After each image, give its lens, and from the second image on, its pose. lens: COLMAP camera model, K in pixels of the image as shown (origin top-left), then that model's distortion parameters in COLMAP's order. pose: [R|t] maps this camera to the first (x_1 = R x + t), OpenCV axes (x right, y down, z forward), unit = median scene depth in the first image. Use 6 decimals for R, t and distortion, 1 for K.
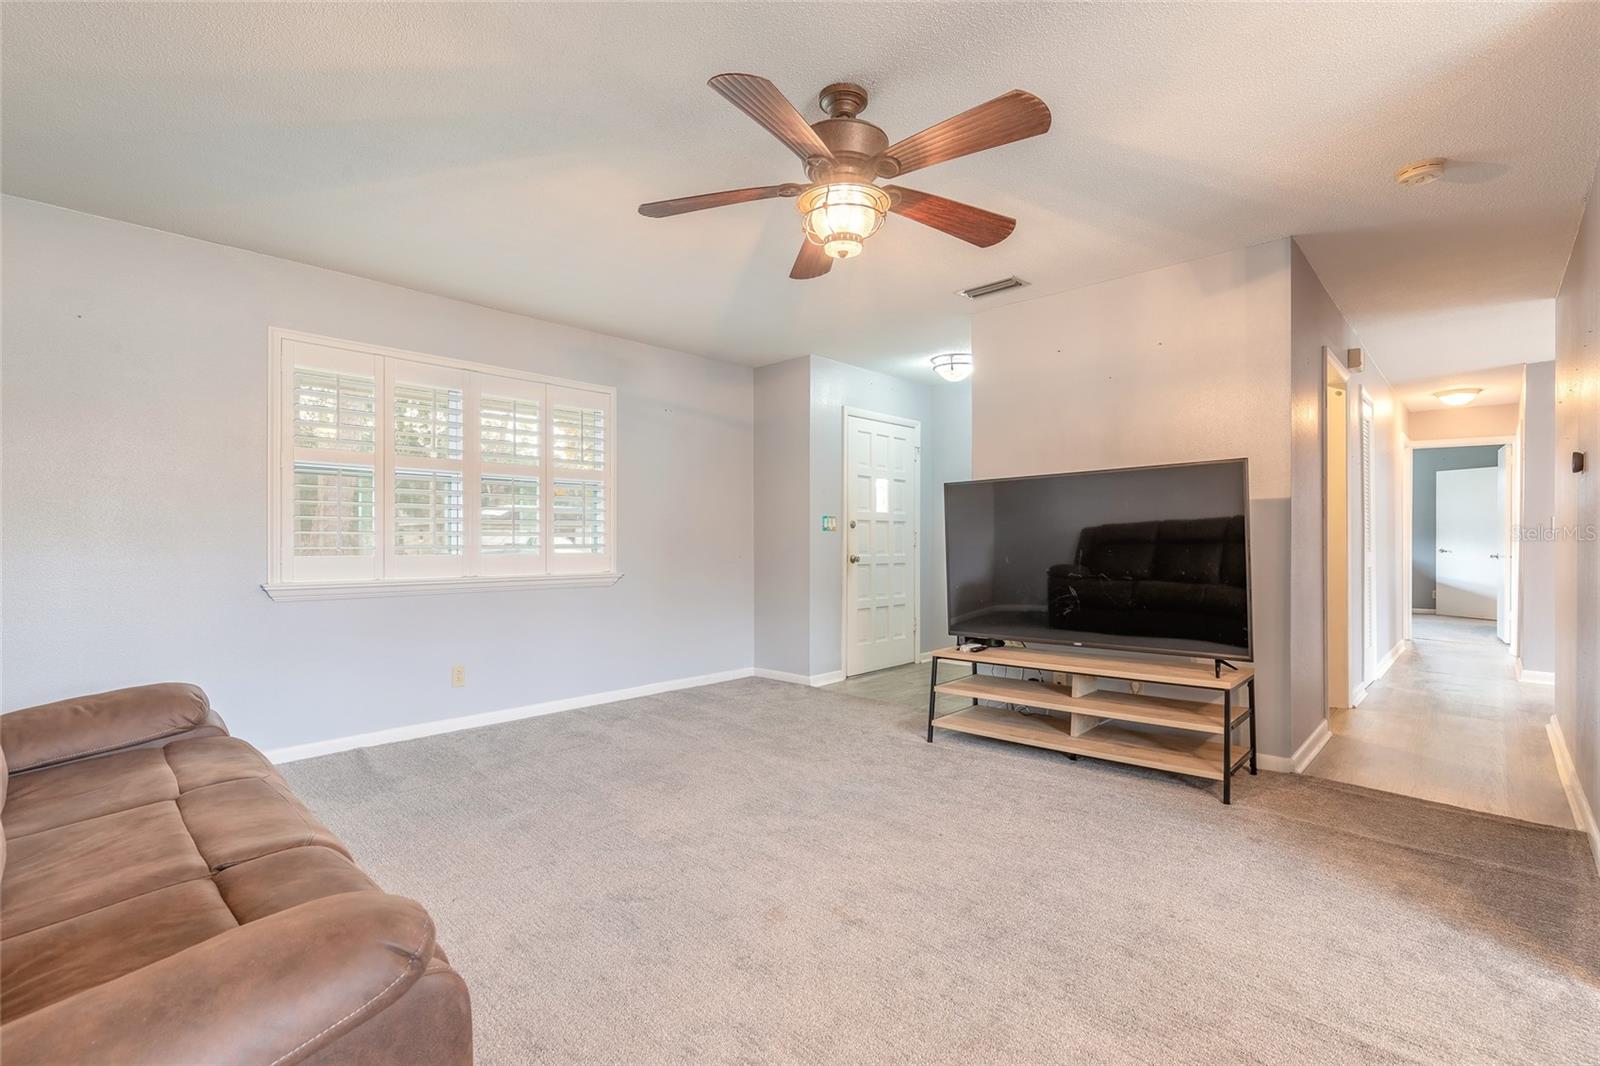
lens RADIAL K [[725.2, 0, 803.2], [0, 725.2, 536.3], [0, 0, 1]] dist [0.004698, 0.001228]
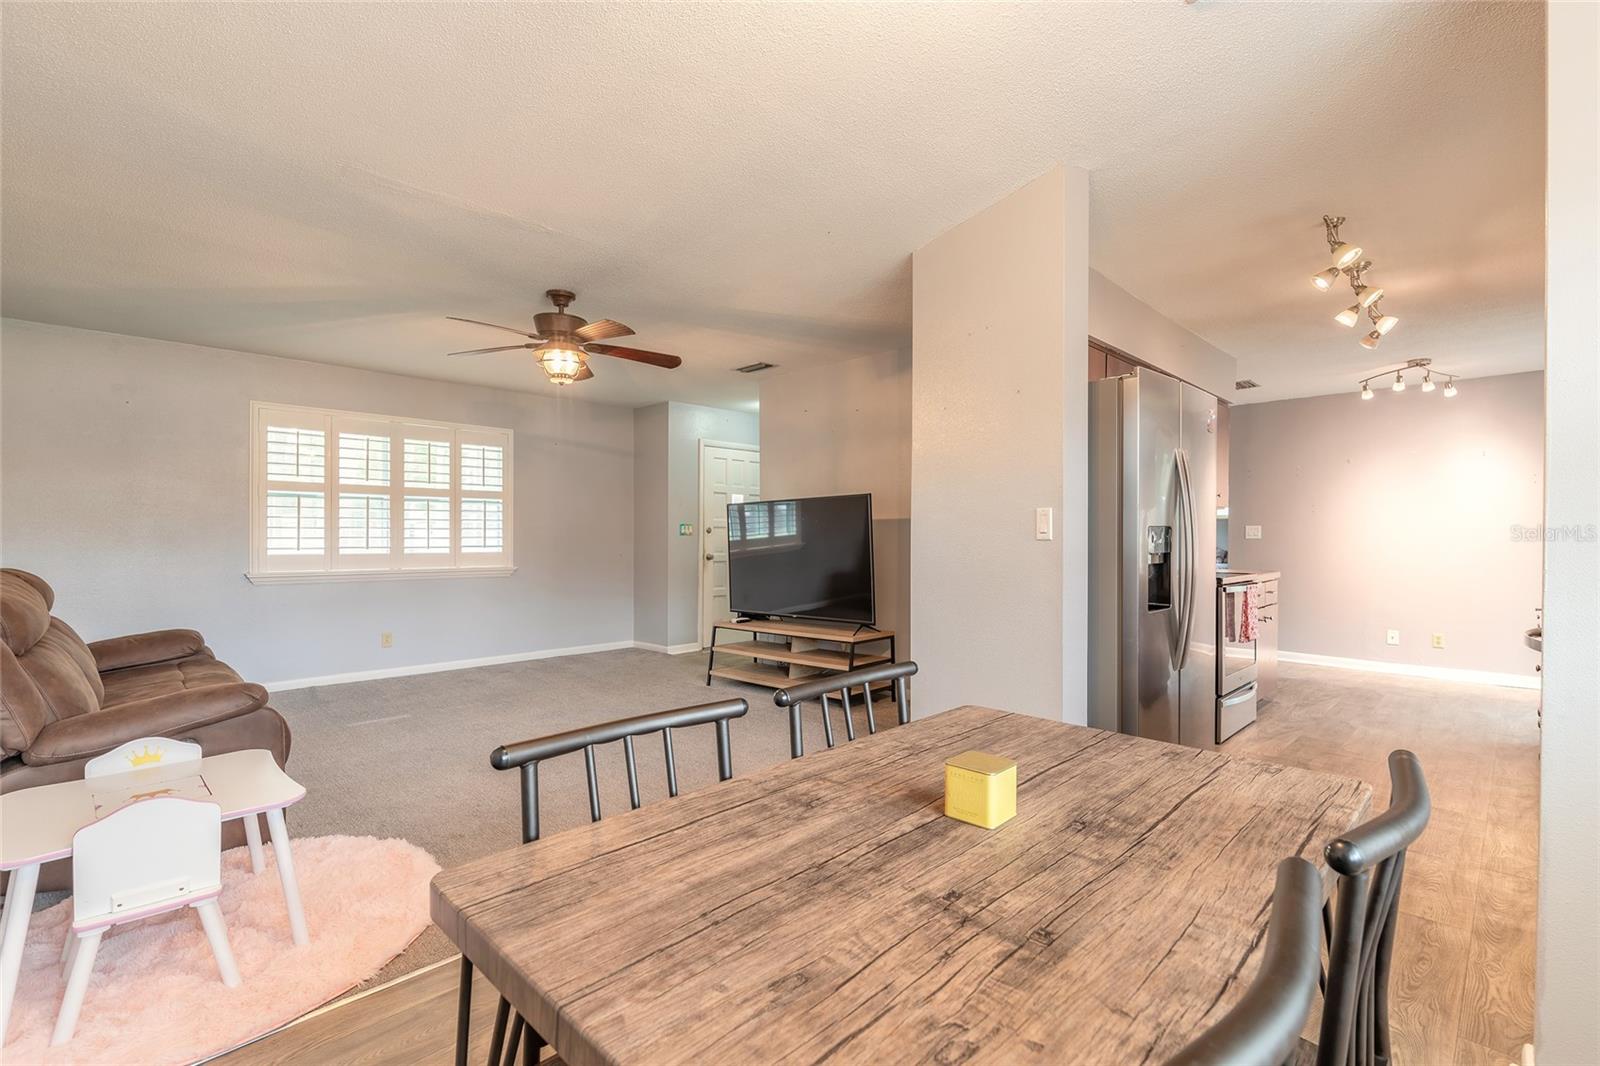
lens RADIAL K [[725.2, 0, 803.9], [0, 725.2, 533.6], [0, 0, 1]] dist [0.004698, 0.001228]
pose [[0.999809, 0.001818, -0.019456, 0.359461], [-0.001799, 0.999998, 0.000974, -0.016608], [0.019458, -0.000939, 0.999810, -0.392916]]
